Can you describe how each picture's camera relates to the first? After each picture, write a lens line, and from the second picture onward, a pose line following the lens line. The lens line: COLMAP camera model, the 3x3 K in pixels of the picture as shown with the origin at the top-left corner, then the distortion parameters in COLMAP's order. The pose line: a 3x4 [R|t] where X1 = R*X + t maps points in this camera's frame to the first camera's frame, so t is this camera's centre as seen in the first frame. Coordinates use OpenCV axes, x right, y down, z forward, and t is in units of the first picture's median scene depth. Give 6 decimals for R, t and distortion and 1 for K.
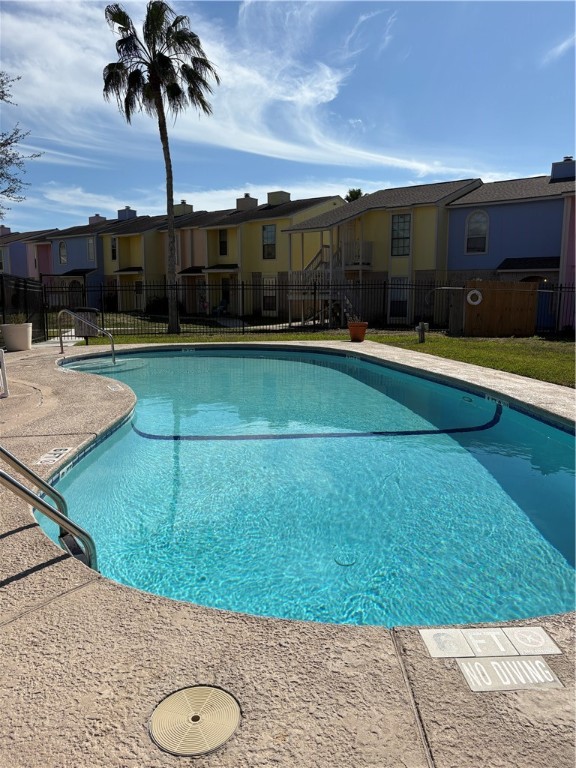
lens RADIAL K [[583.1, 0, 288.0], [0, 583.1, 384.0], [0, 0, 1]] dist [-0.004864, -0.001969]
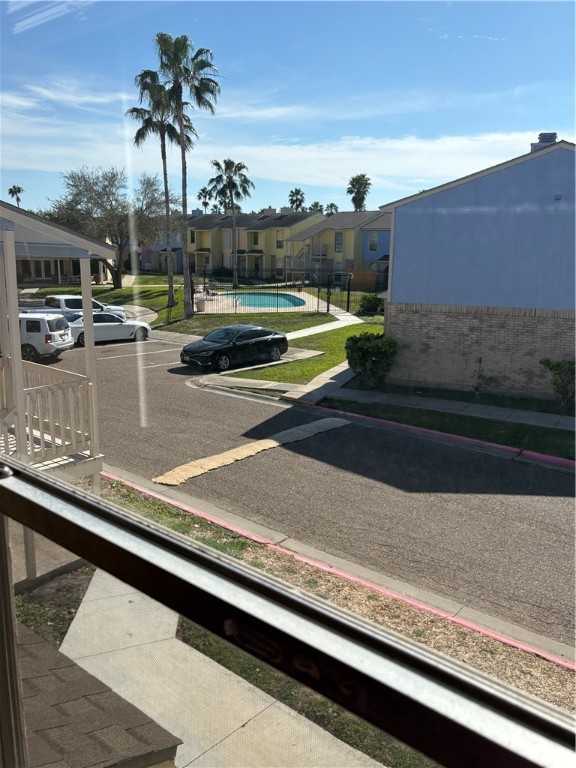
lens RADIAL K [[668.9, 0, 288.0], [0, 668.9, 384.0], [0, 0, 1]] dist [0.000720, 0.000234]
pose [[0.997913, 0.022314, -0.060597, 0.142973], [-0.018615, 0.997968, 0.060930, 0.097485], [0.061834, -0.059675, 0.996301, -1.252445]]
